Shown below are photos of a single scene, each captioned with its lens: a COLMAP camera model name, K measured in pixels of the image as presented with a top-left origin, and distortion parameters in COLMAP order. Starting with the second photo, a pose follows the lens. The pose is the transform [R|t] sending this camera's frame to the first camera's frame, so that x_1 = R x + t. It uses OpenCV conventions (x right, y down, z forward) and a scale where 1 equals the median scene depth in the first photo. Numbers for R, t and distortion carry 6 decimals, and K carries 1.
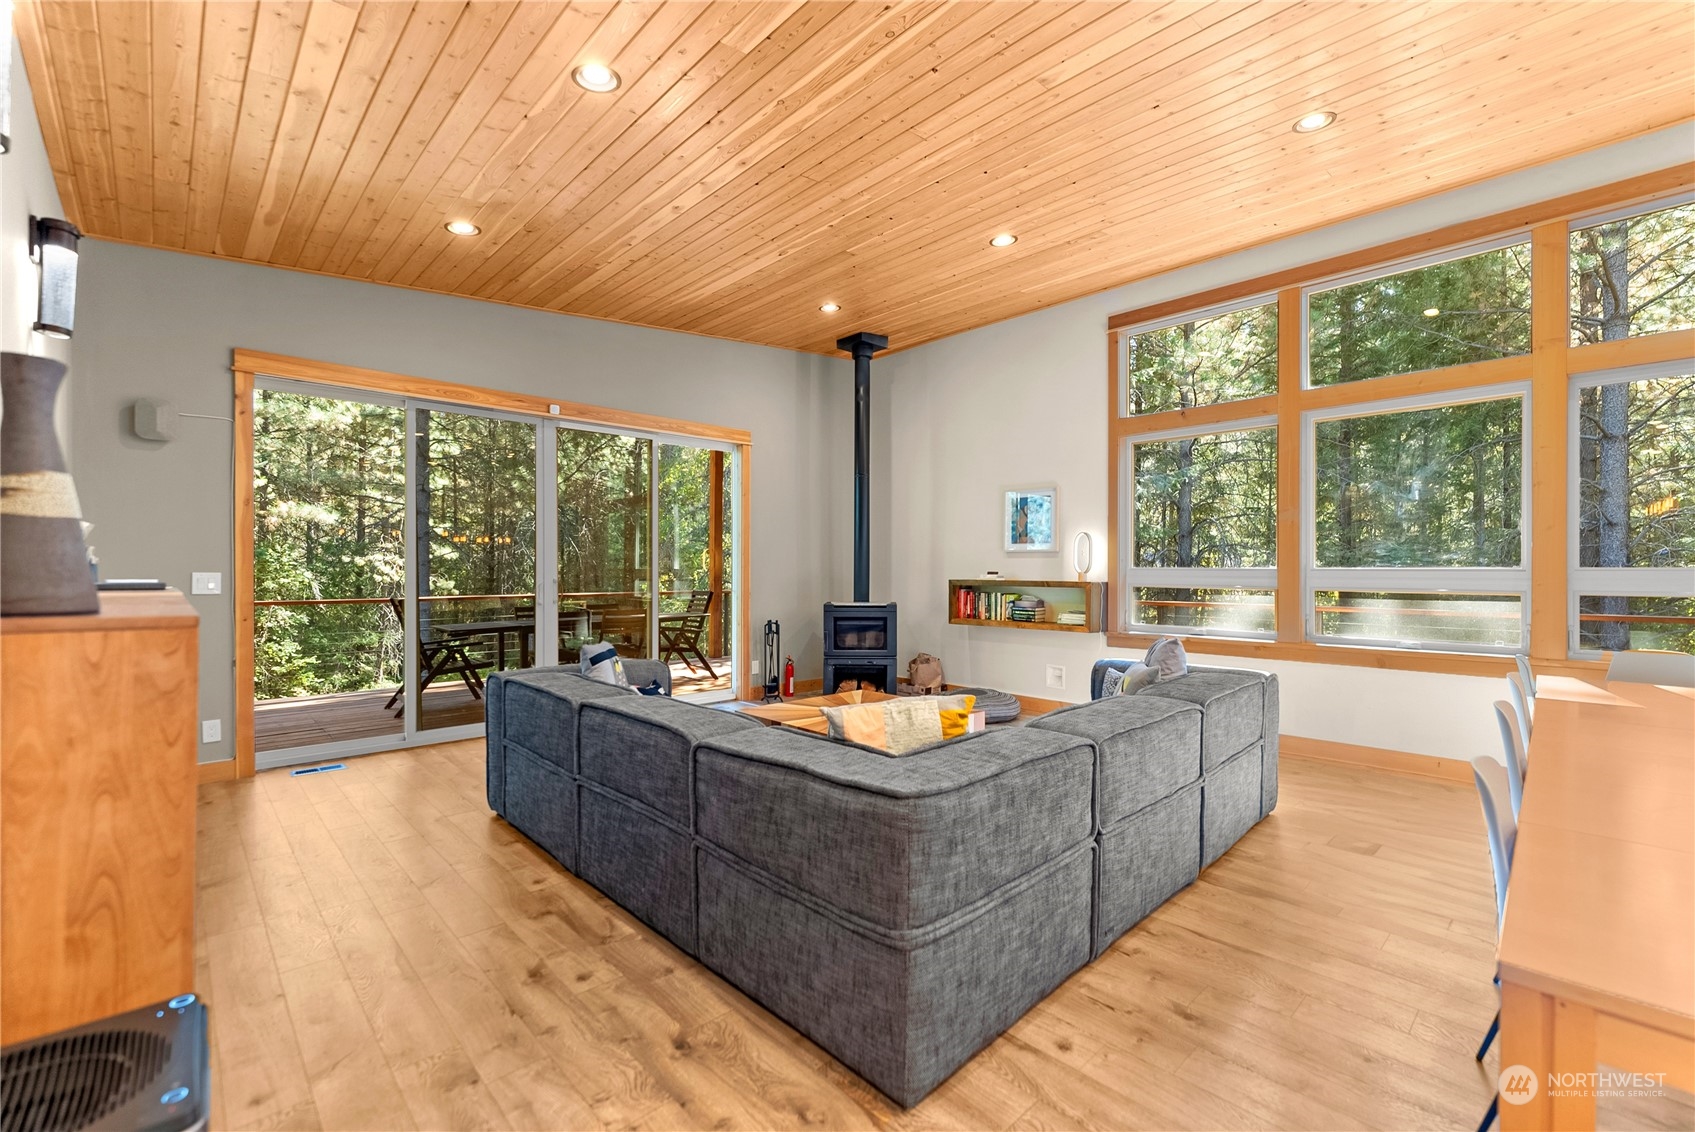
lens RADIAL K [[745.0, 0, 834.6], [0, 745.0, 564.0], [0, 0, 1]] dist [0.008746, -0.001451]
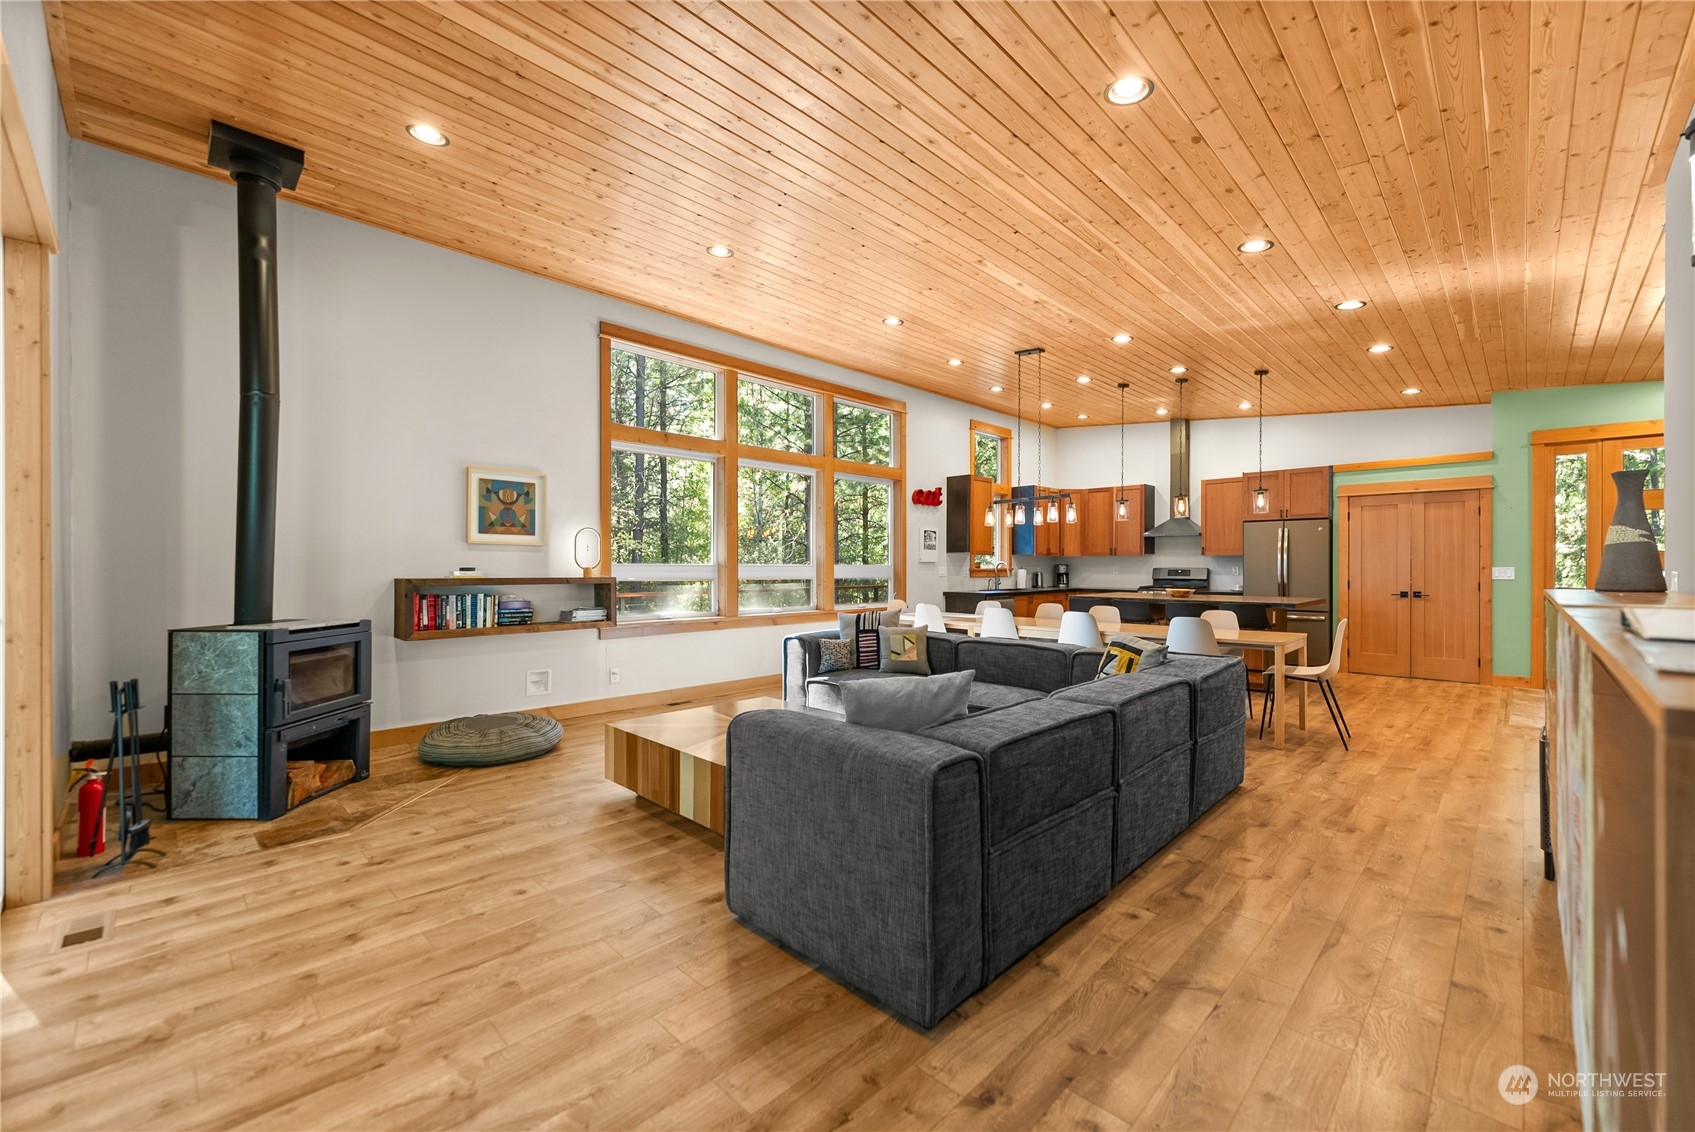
lens RADIAL K [[688.4, 0, 849.0], [0, 688.4, 570.0], [0, 0, 1]] dist [0.002790, -0.001258]
pose [[-0.068052, -0.007951, 0.997650, -0.595210], [-0.011363, 0.999910, 0.007194, 0.002858], [-0.997617, -0.010847, -0.068136, 0.696319]]
